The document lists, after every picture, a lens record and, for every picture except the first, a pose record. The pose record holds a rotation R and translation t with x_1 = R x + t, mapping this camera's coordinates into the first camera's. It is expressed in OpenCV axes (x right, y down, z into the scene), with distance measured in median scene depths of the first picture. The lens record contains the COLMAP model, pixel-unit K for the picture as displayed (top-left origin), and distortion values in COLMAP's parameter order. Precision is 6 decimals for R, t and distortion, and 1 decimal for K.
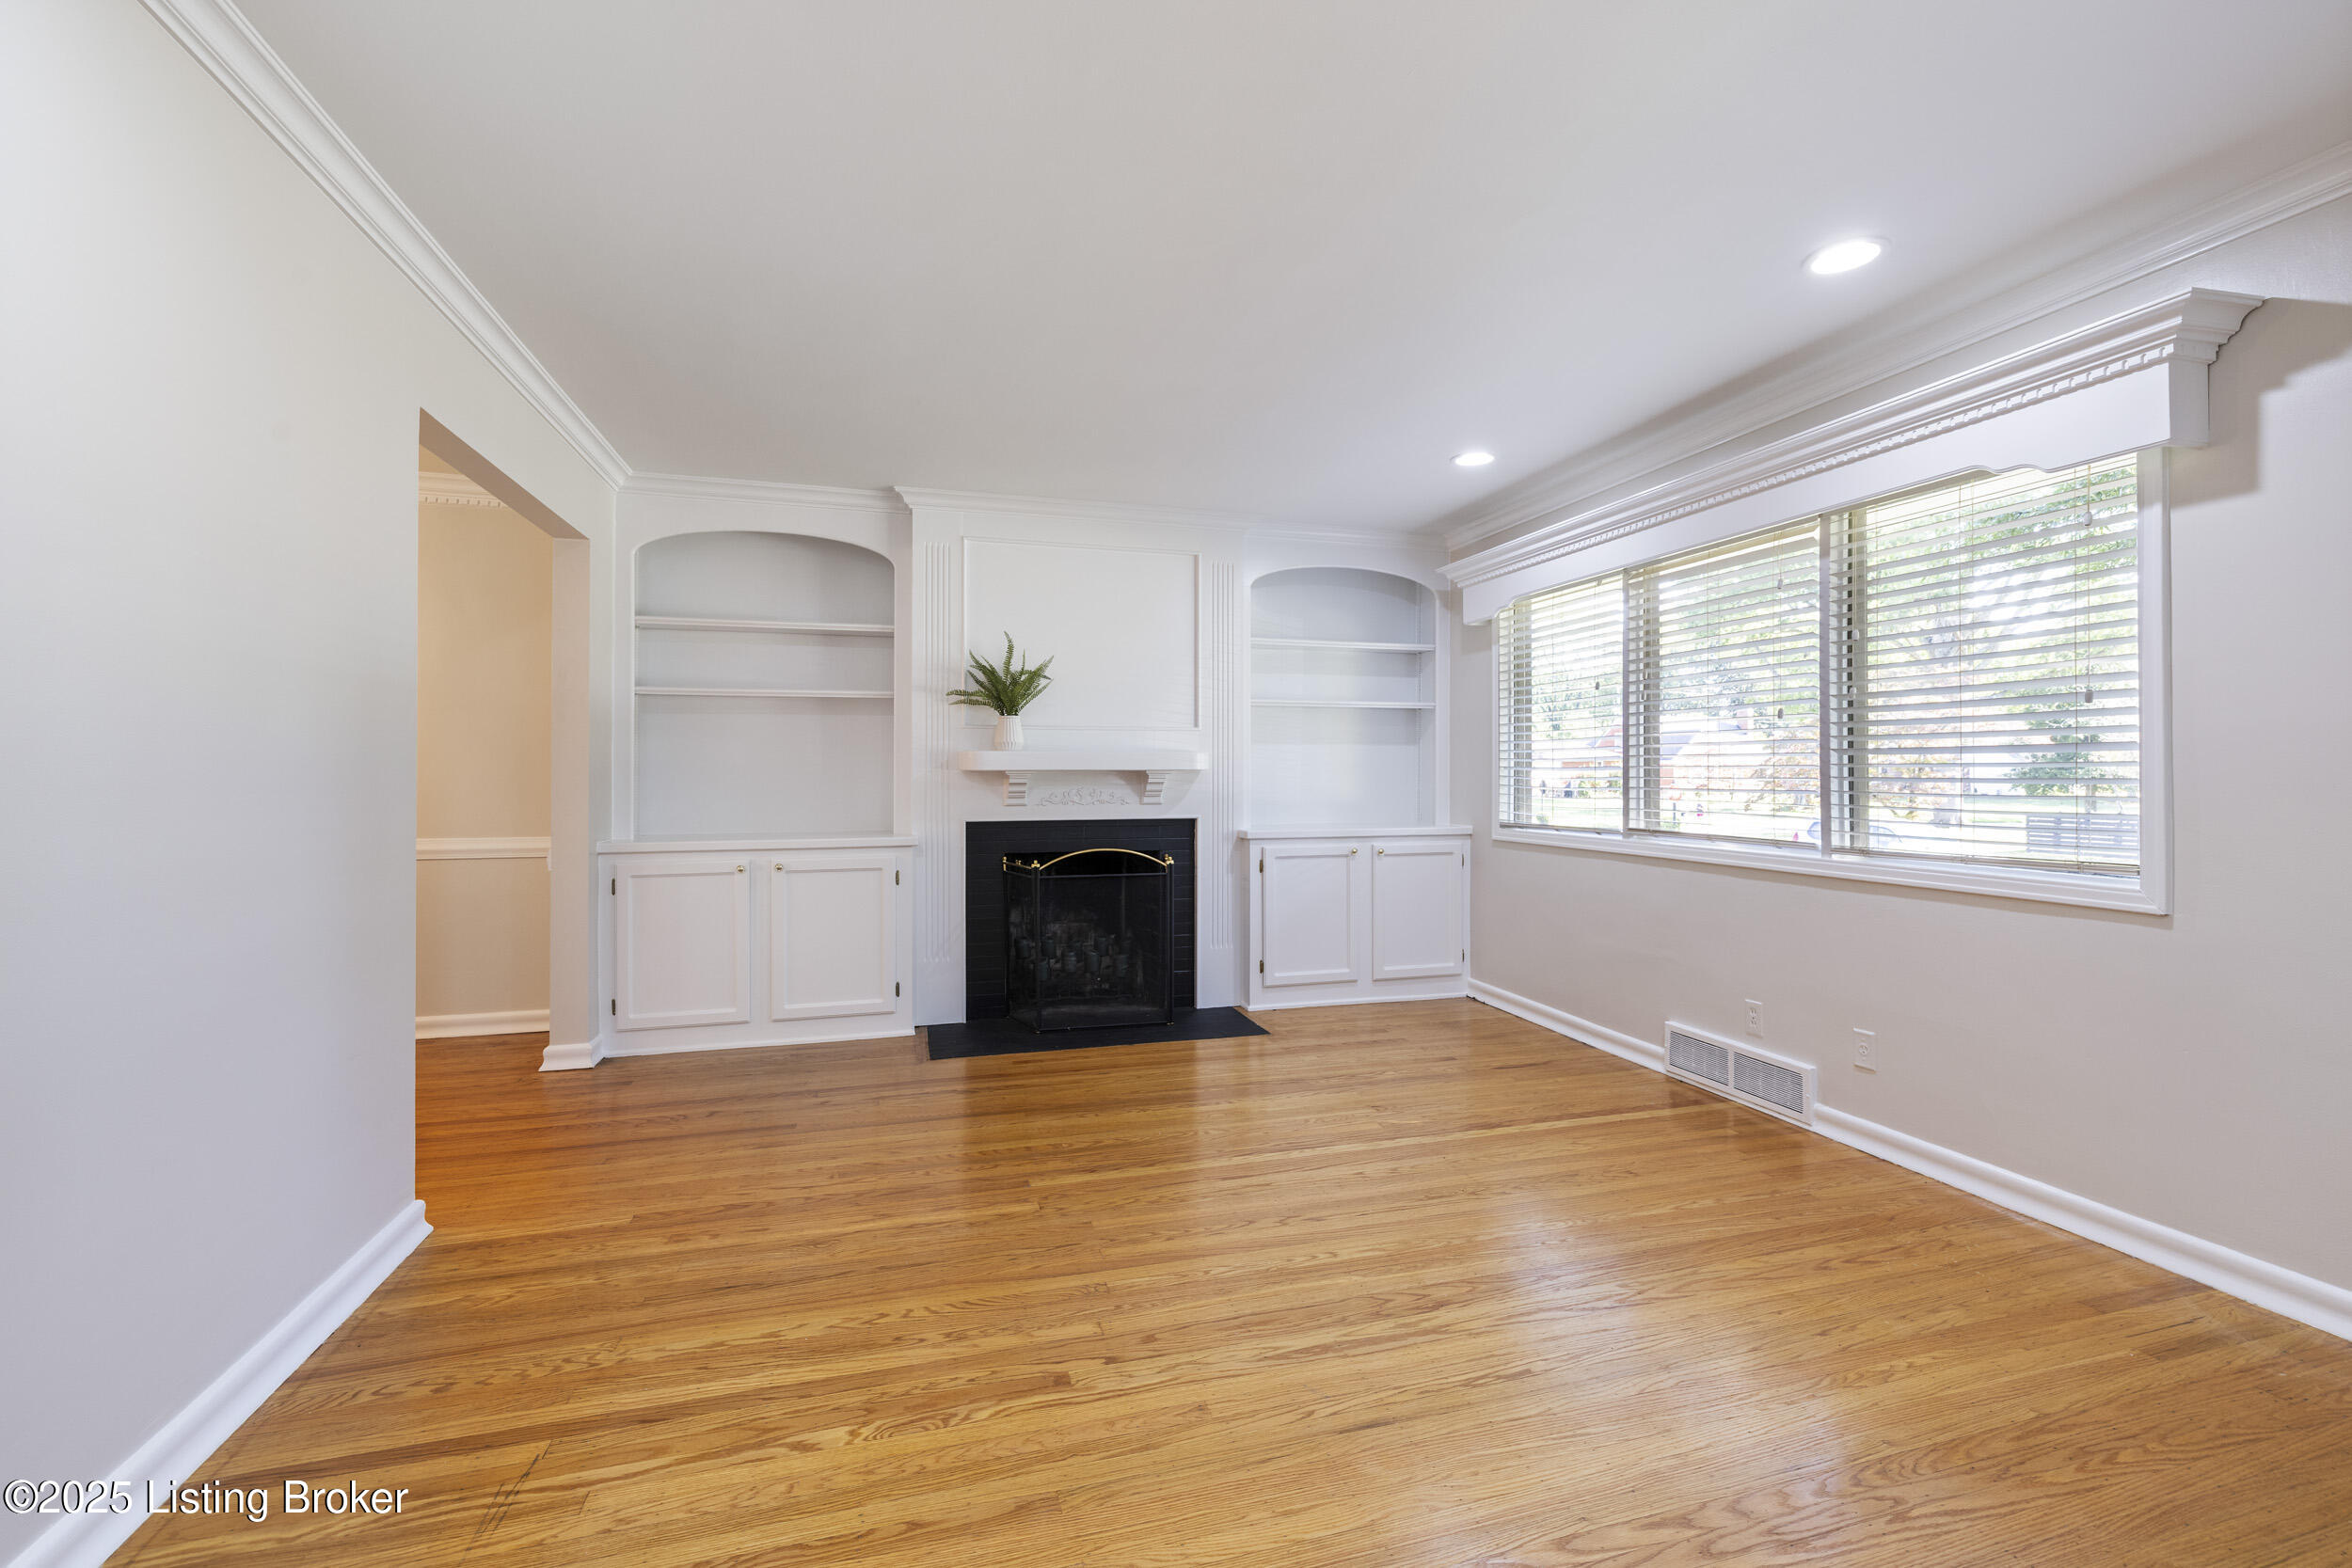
lens RADIAL K [[993.4, 0, 1186.2], [0, 993.4, 764.2], [0, 0, 1]] dist [0.000933, -0.000299]
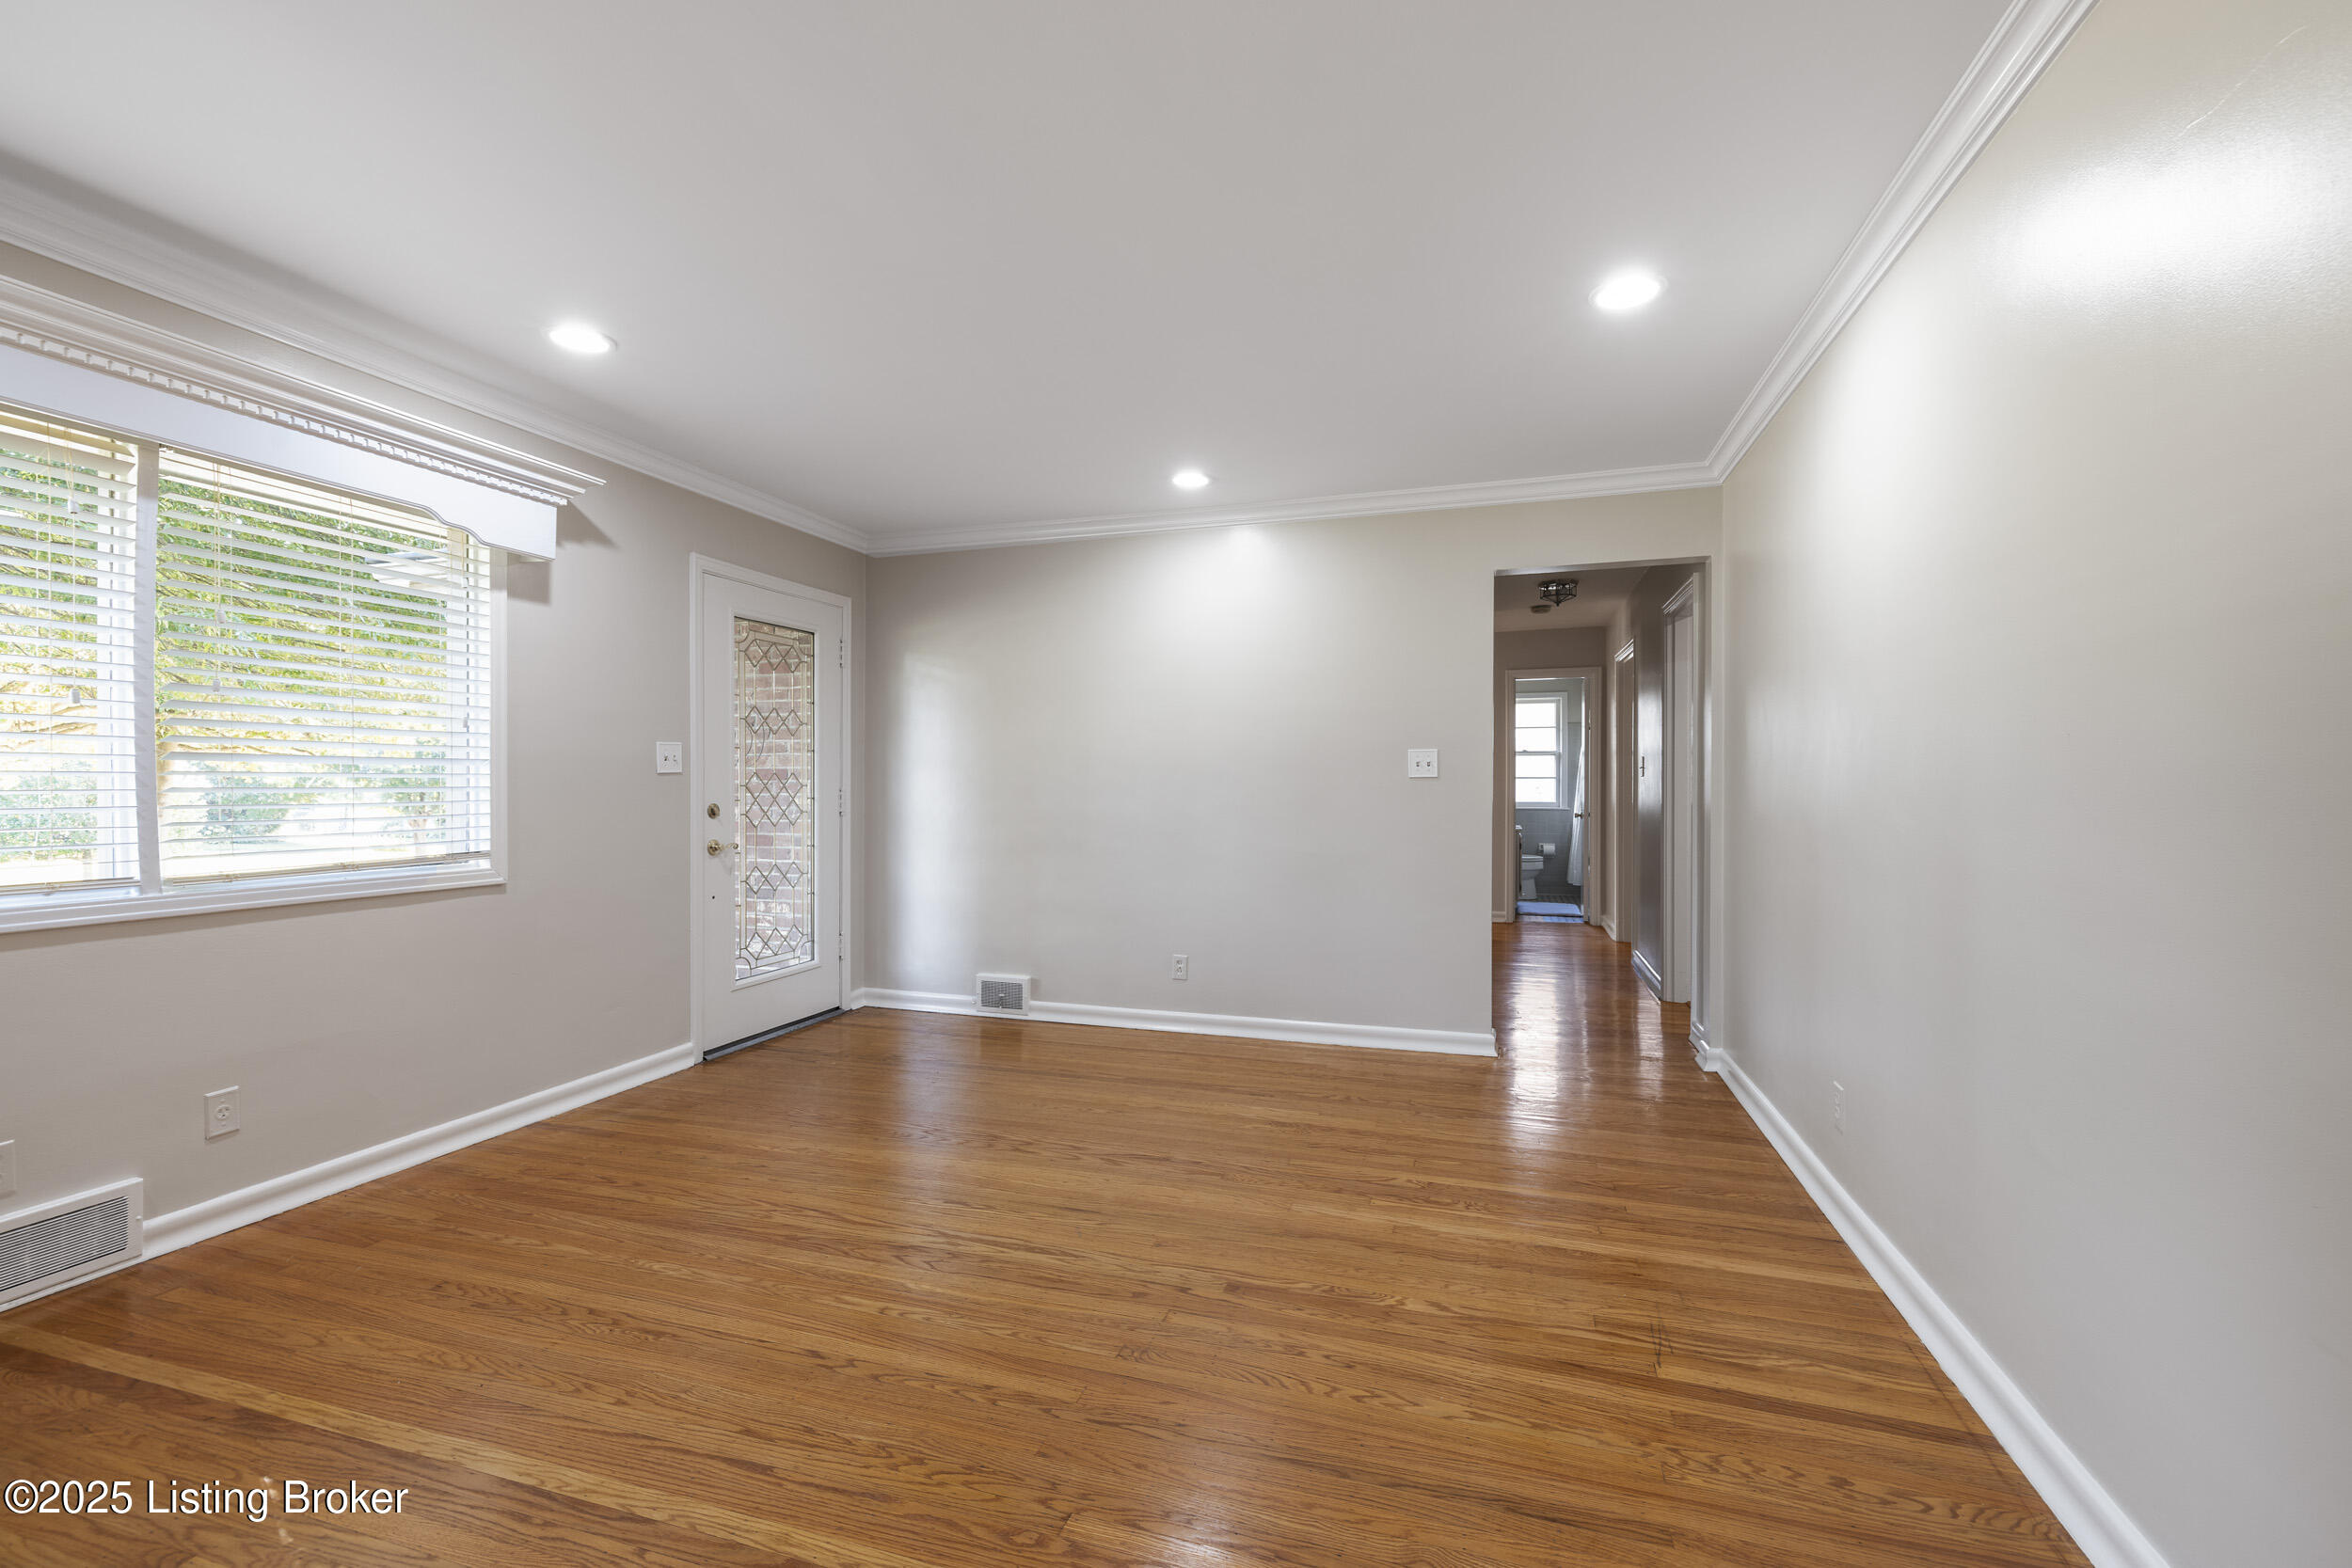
lens RADIAL K [[993.4, 0, 1174.3], [0, 993.4, 784.1], [0, 0, 1]] dist [0.000933, -0.000299]
pose [[-0.825104, -0.001200, 0.564979, -0.580982], [-0.005034, 0.999974, -0.005228, 0.013036], [-0.564958, -0.007158, -0.825089, 1.585893]]
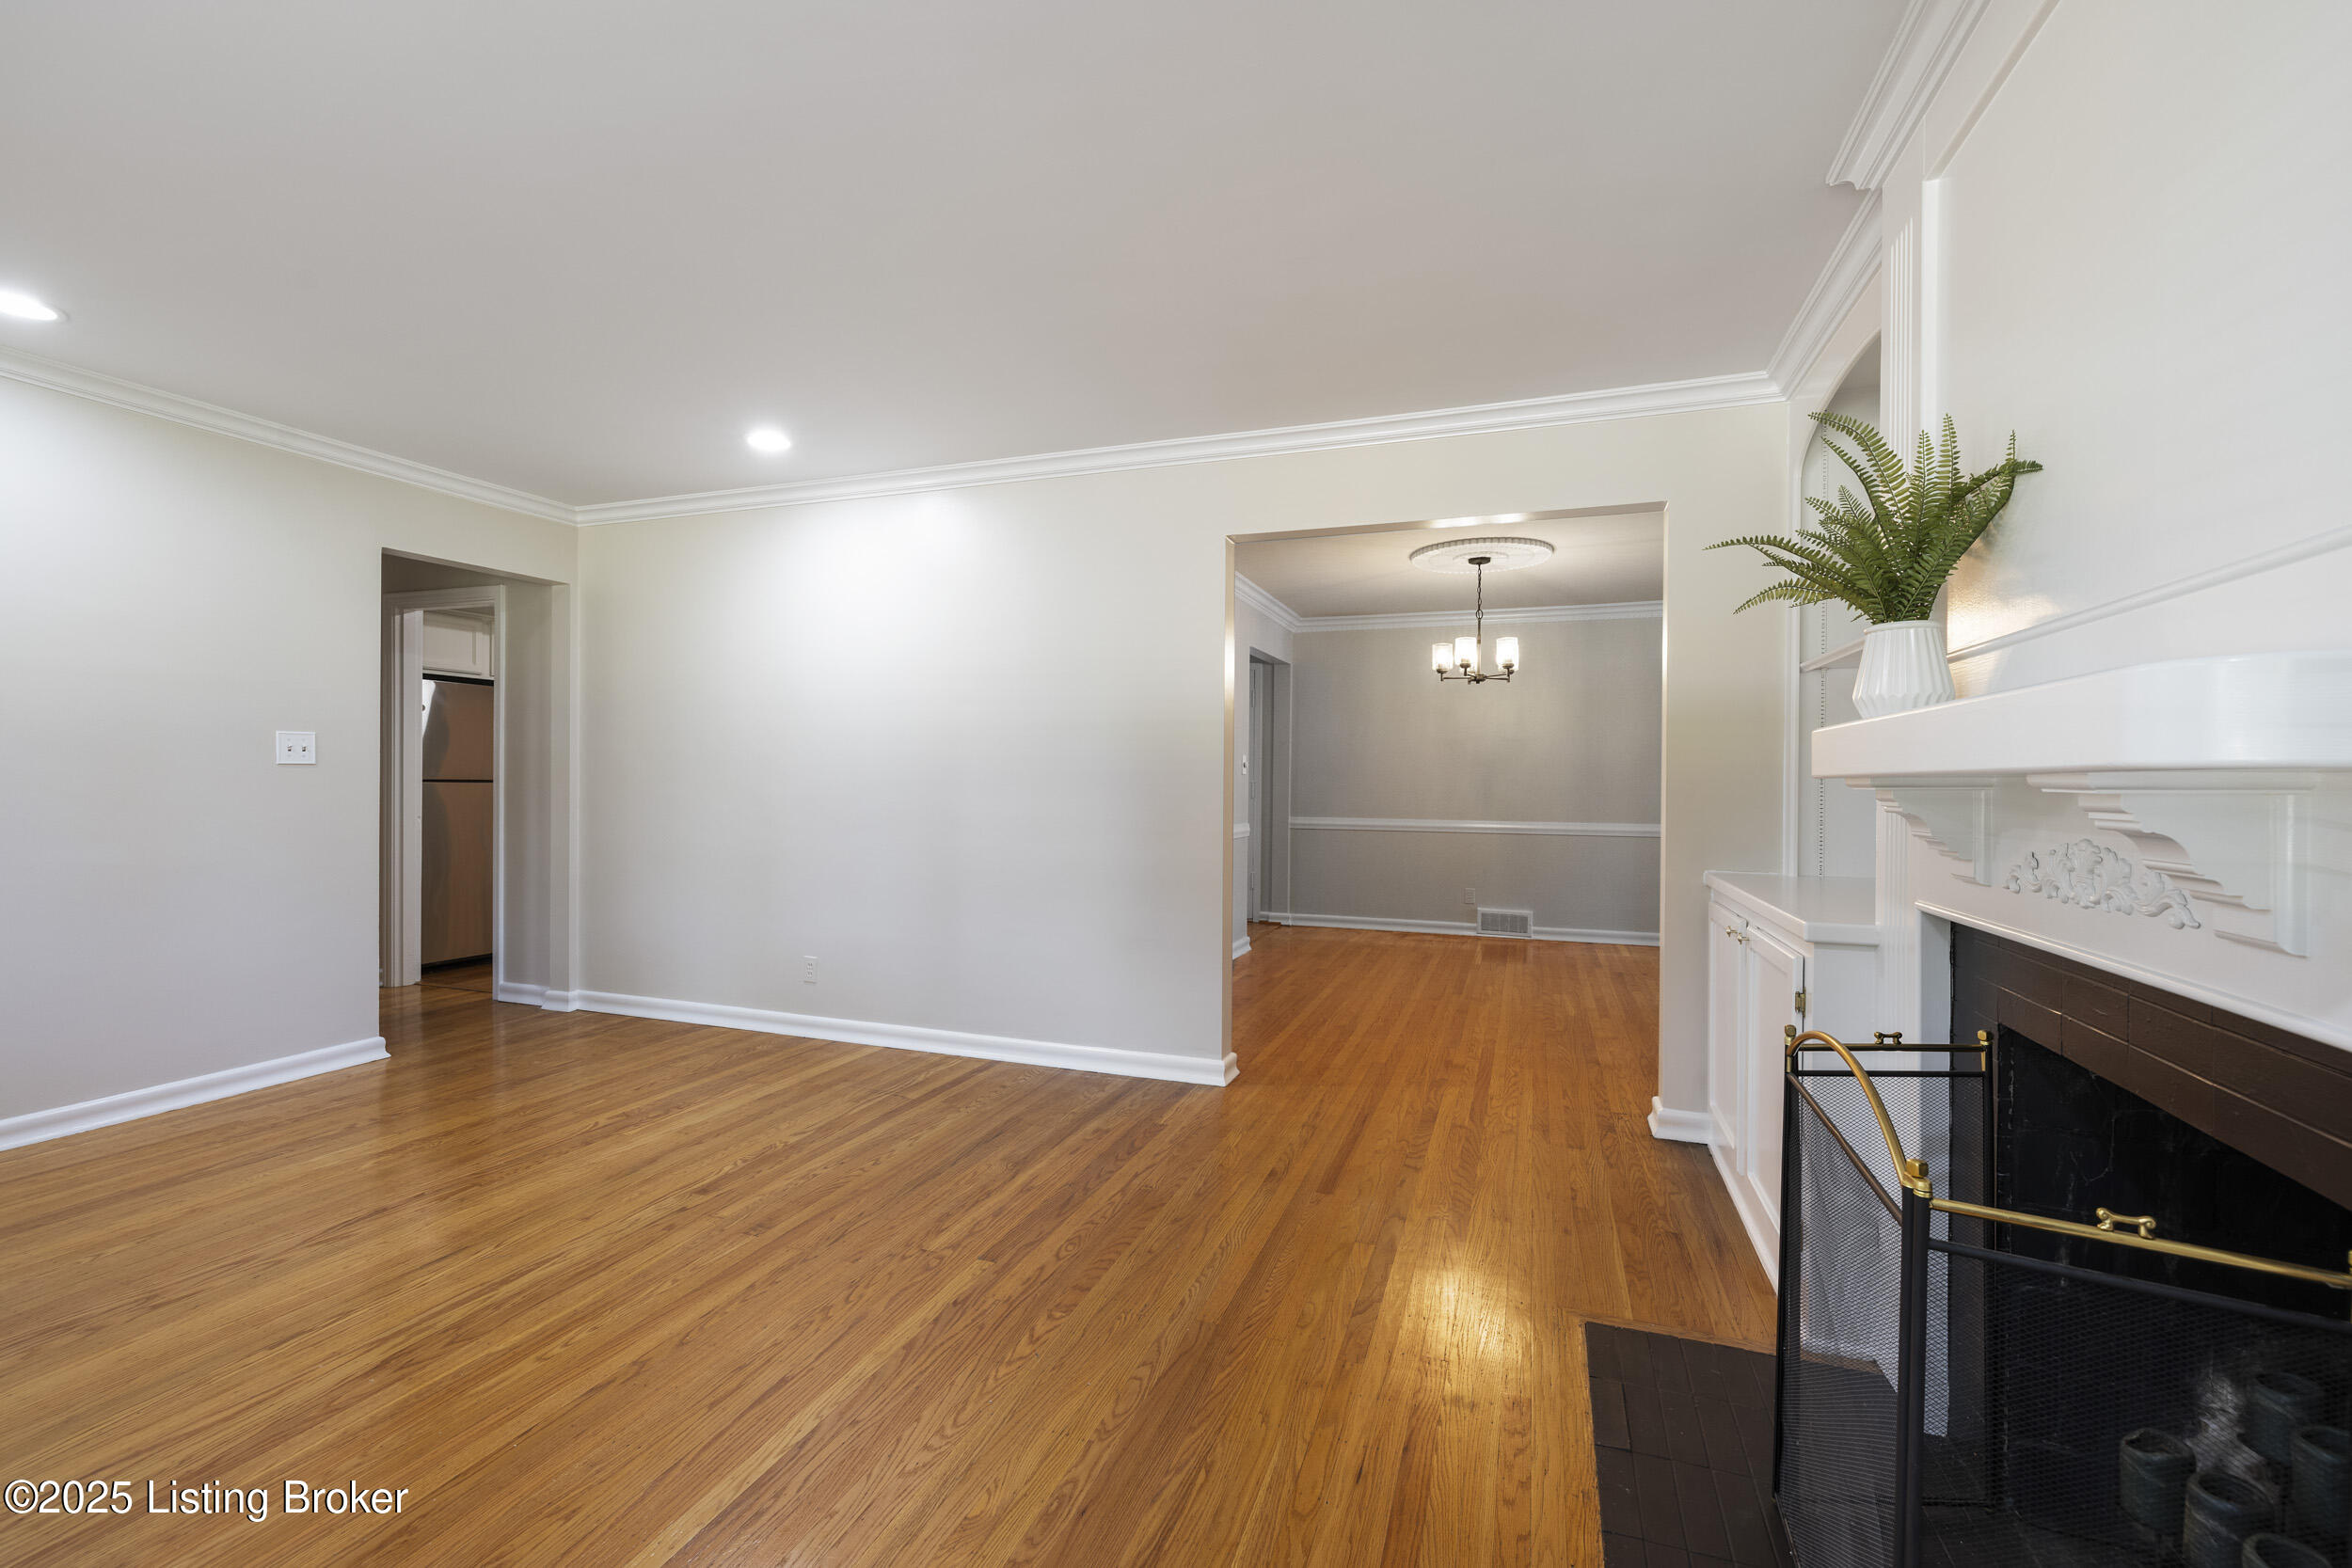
lens RADIAL K [[993.4, 0, 1183.0], [0, 993.4, 791.7], [0, 0, 1]] dist [0.000933, -0.000299]
pose [[-0.590586, 0.005906, -0.806953, 0.489526], [-0.001829, 0.999961, 0.008657, 0.016434], [0.806973, 0.006589, -0.590552, 1.885859]]
